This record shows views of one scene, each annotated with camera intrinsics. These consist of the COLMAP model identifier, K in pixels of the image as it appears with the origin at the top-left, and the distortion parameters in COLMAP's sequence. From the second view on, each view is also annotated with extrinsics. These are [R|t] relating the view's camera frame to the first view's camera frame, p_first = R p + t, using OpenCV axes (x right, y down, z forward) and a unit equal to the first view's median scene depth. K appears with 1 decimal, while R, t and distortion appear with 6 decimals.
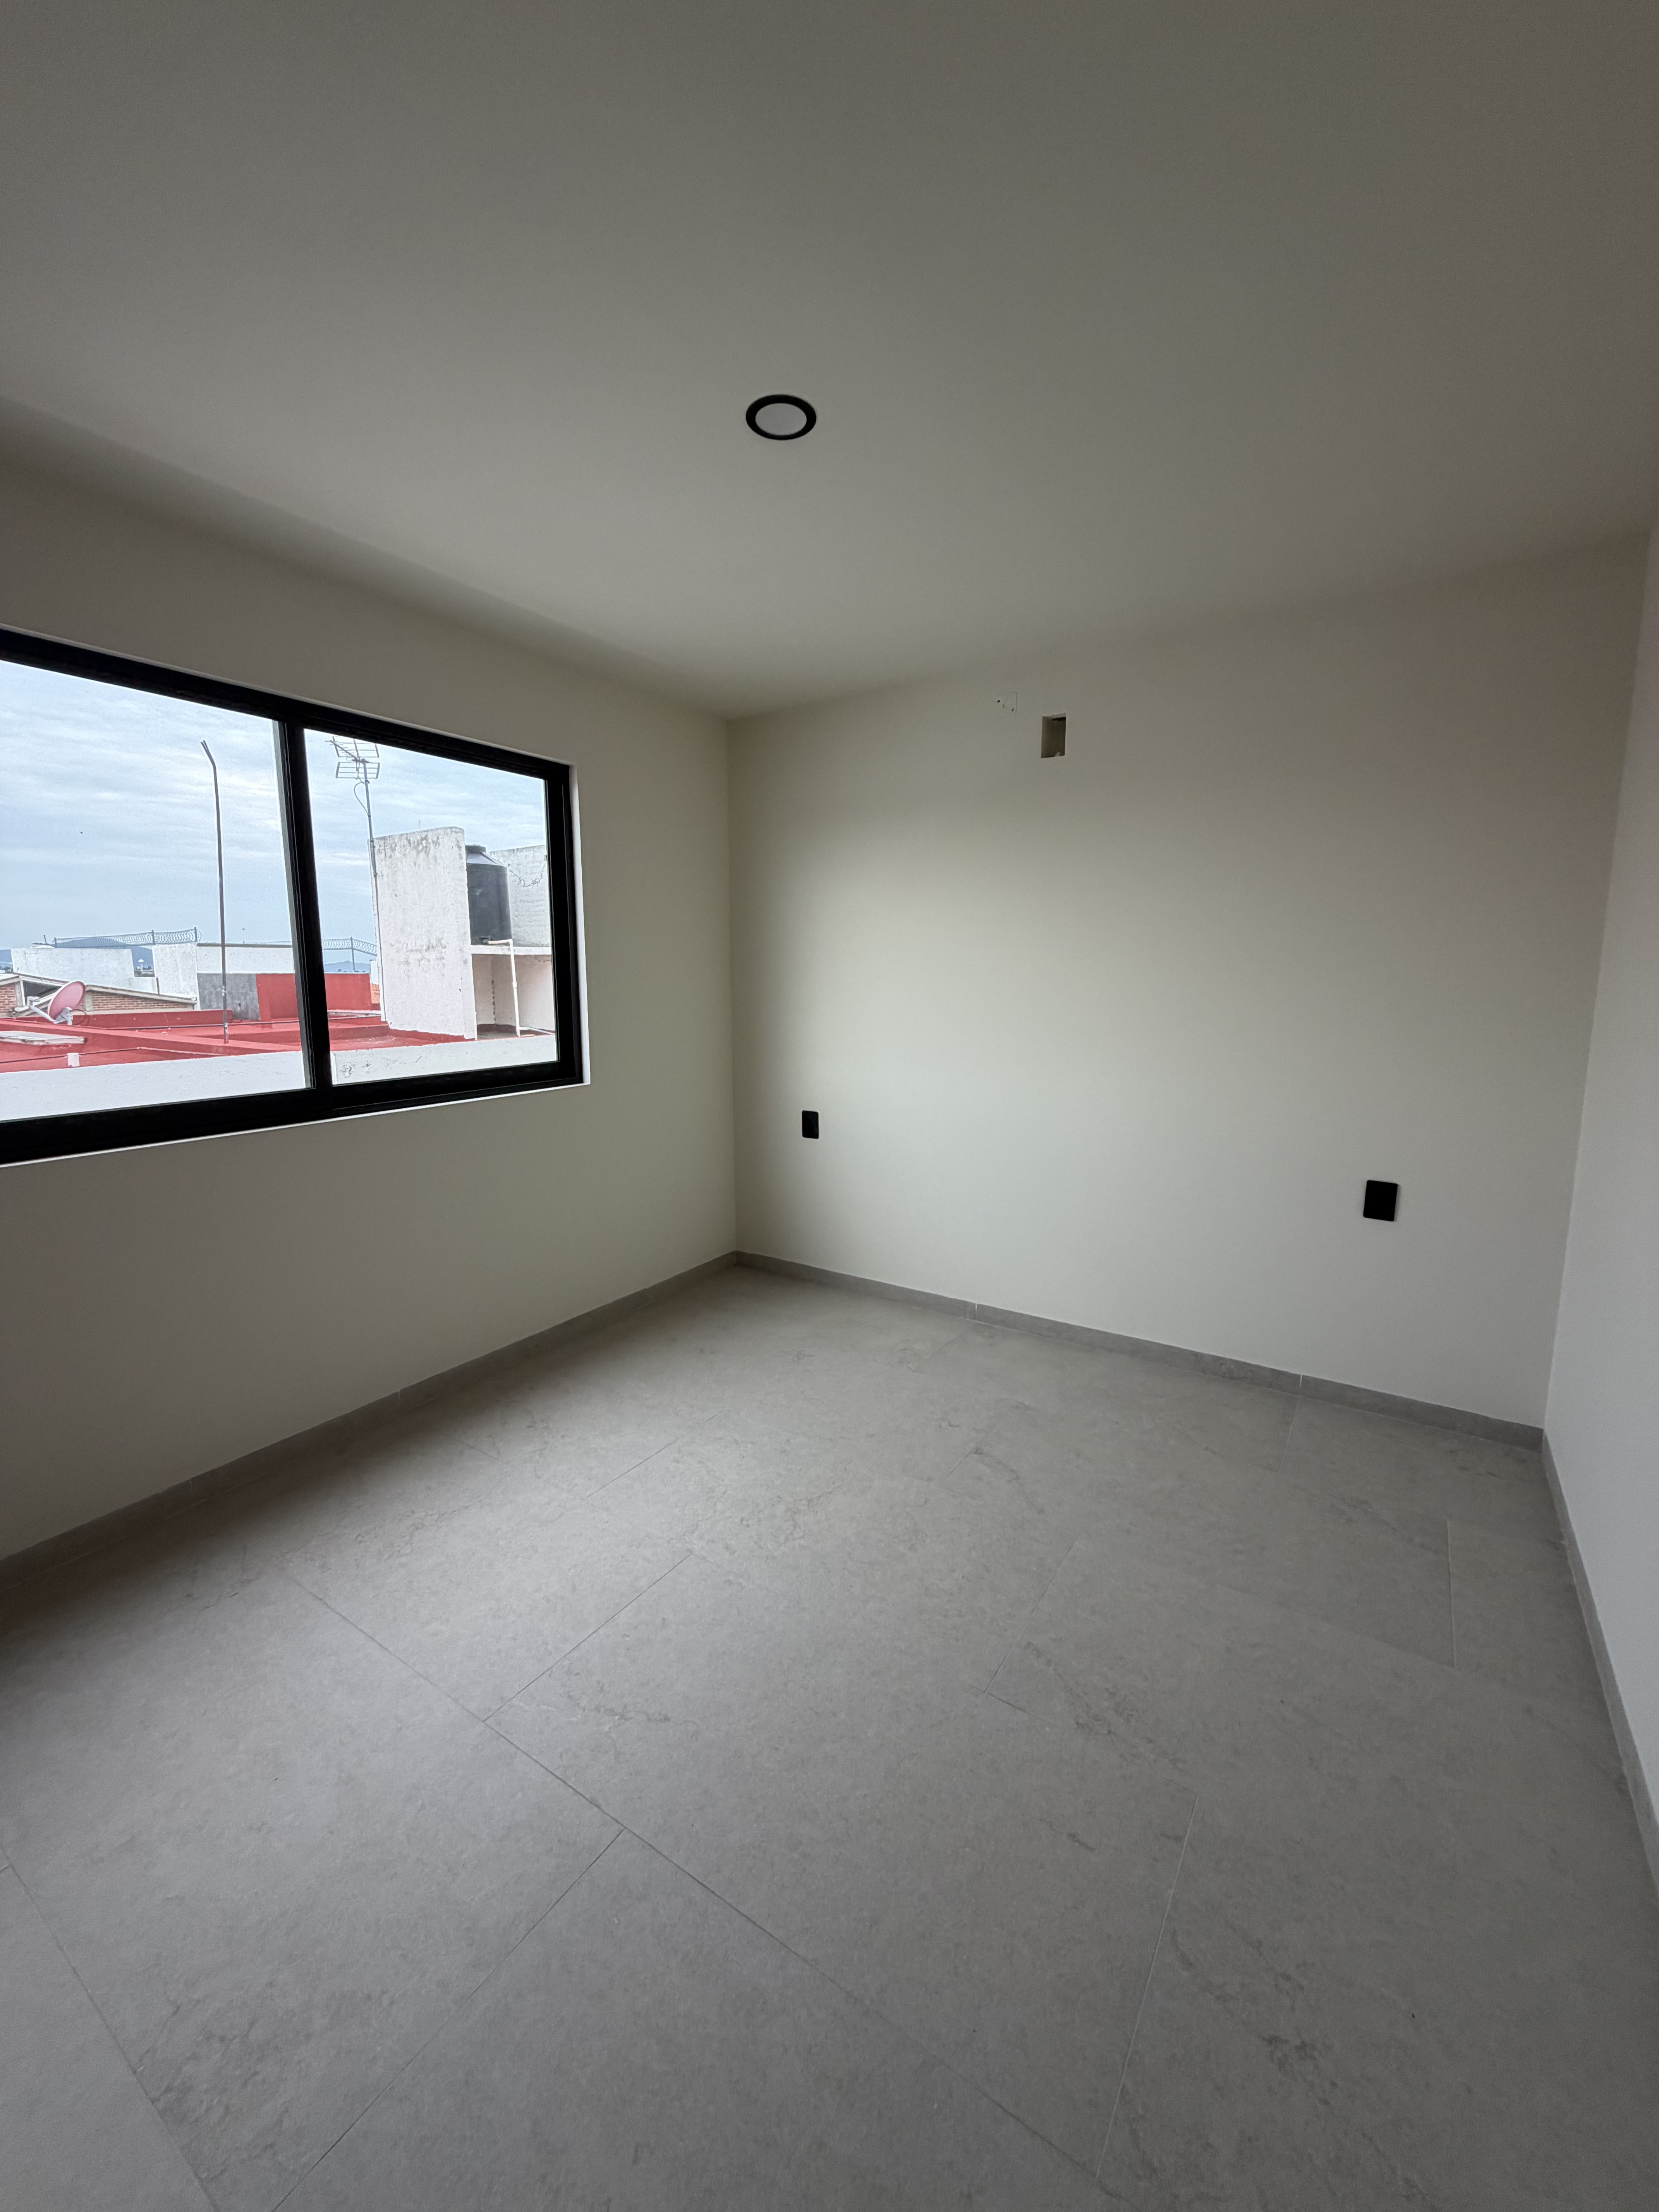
lens RADIAL K [[882.5, 0, 828.0], [0, 882.5, 1097.3], [0, 0, 1]] dist [-0.000232, 0.000522]
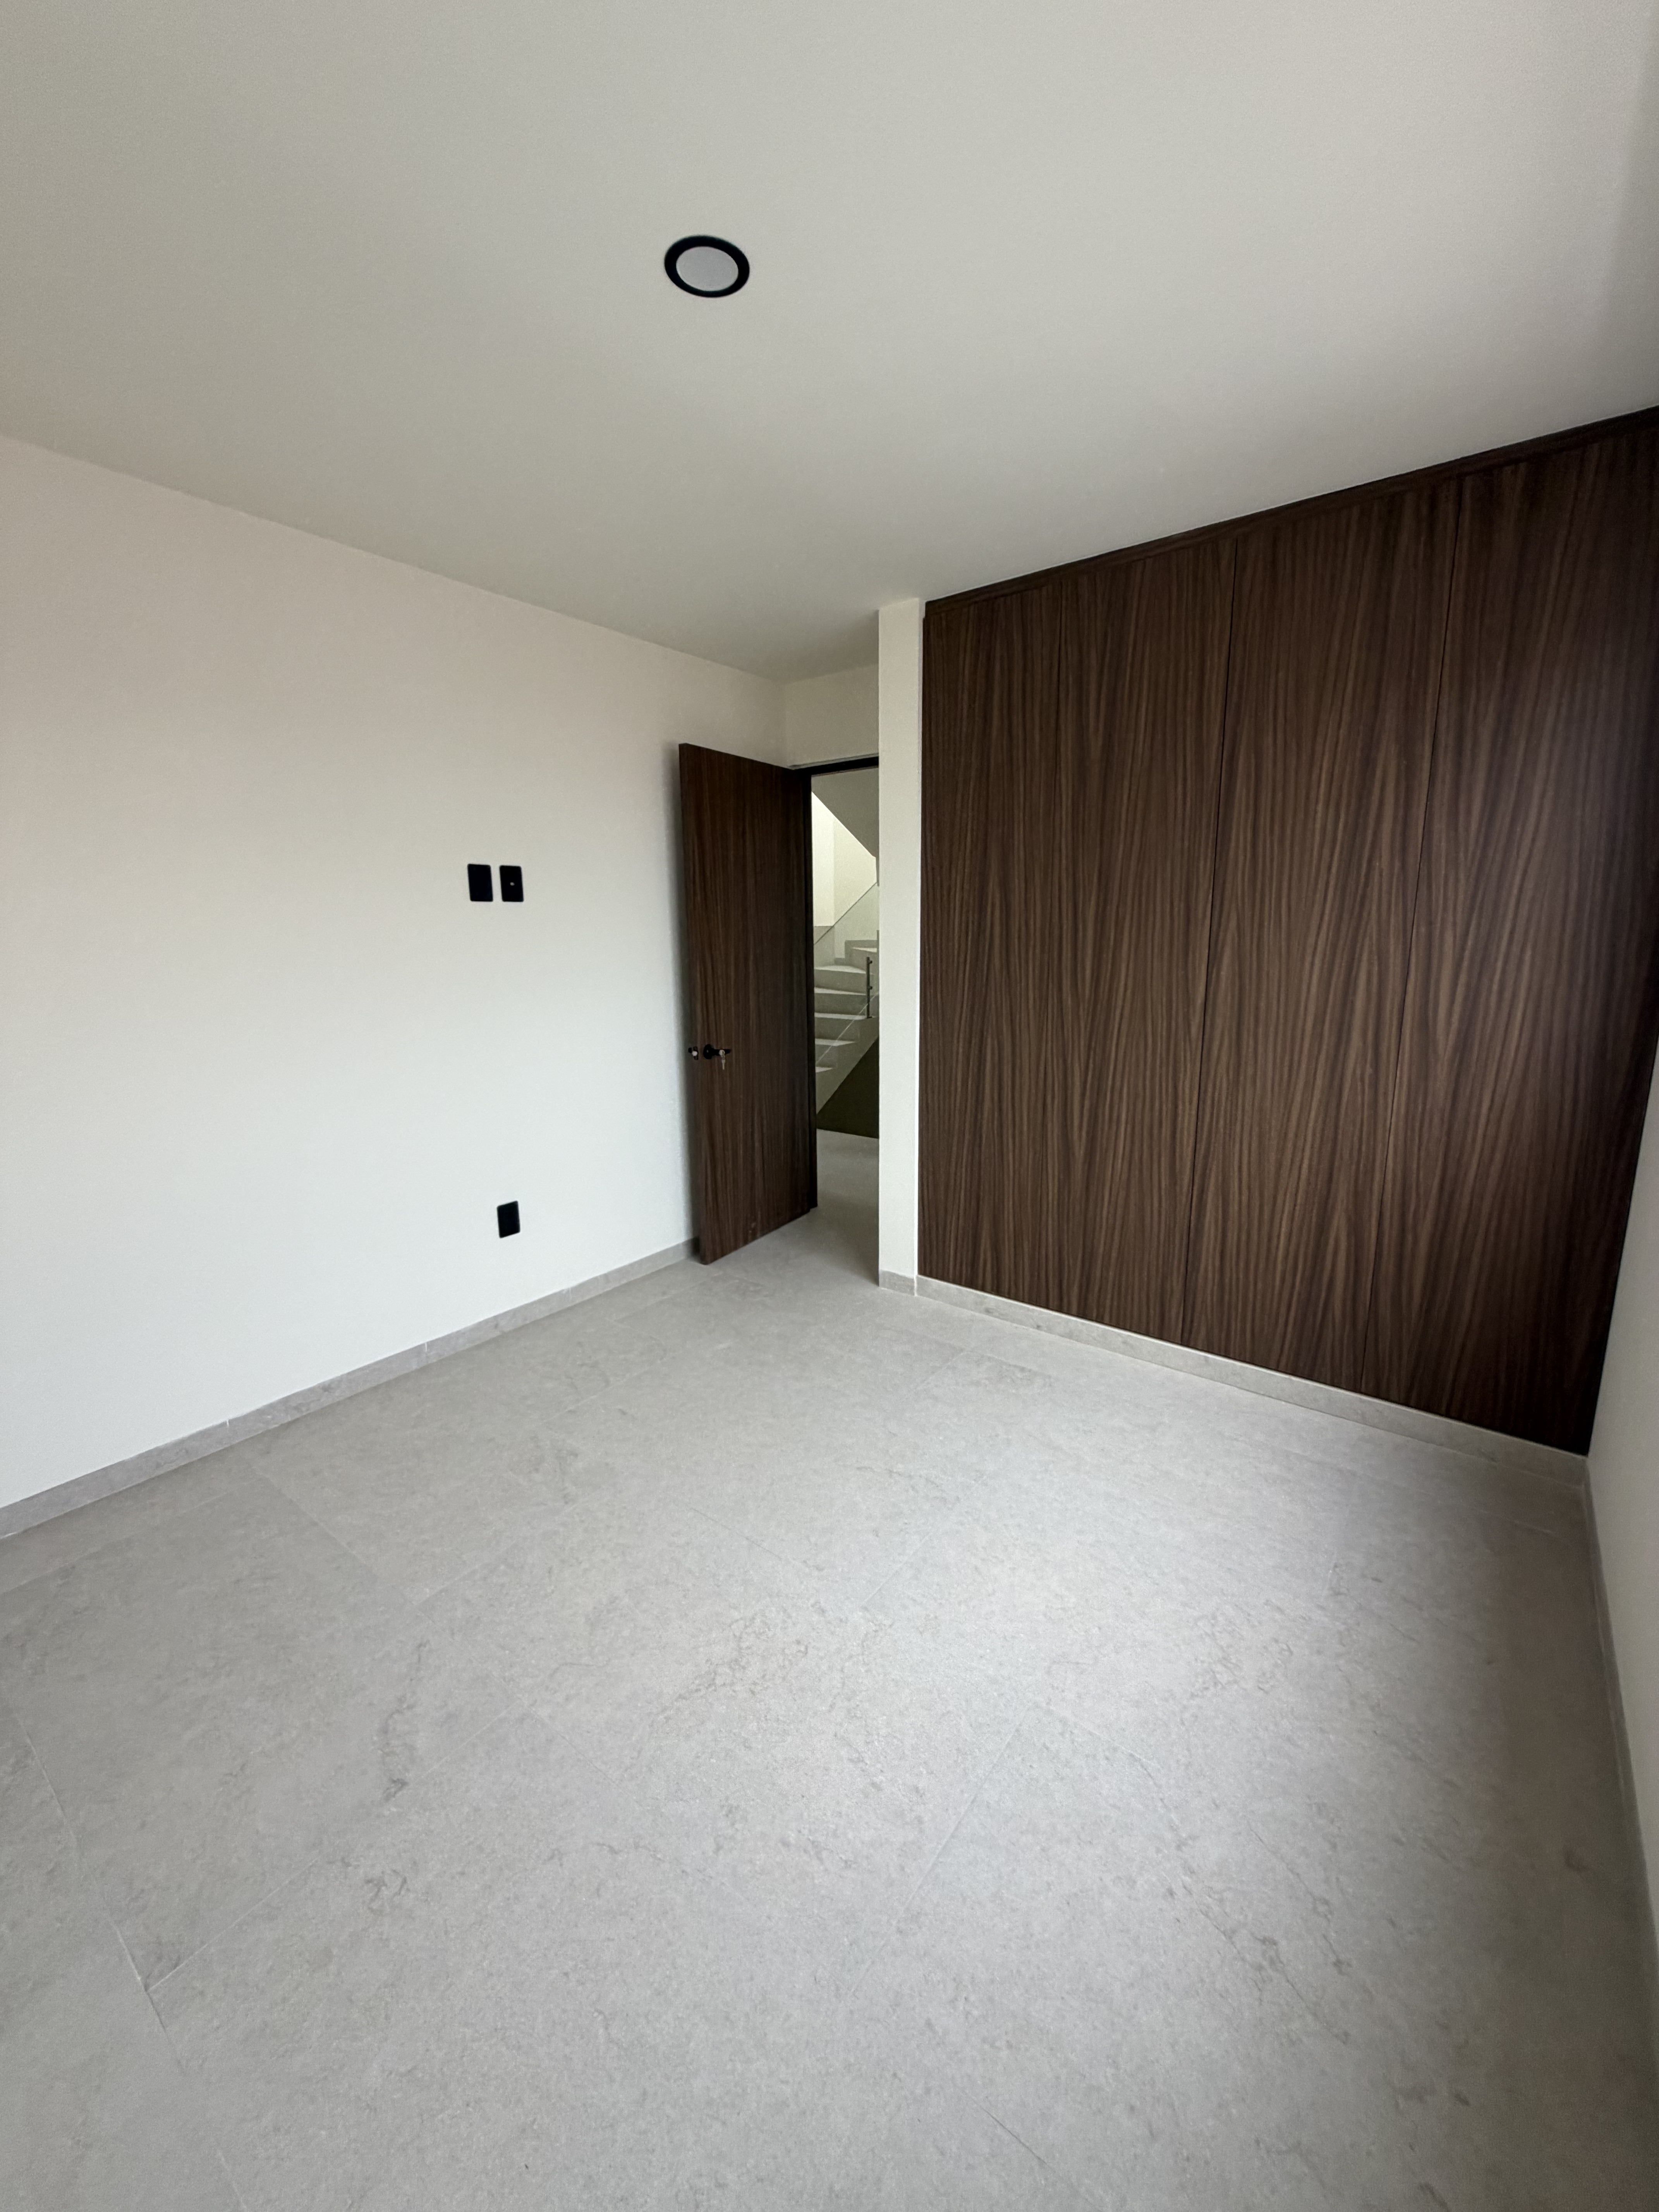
lens RADIAL K [[882.5, 0, 828.0], [0, 882.5, 1097.3], [0, 0, 1]] dist [-0.000232, 0.000522]
pose [[-0.997380, 0.003101, 0.072270, -0.166809], [0.026972, 0.942972, 0.331778, -0.224710], [-0.067120, 0.332858, -0.940585, 1.493509]]
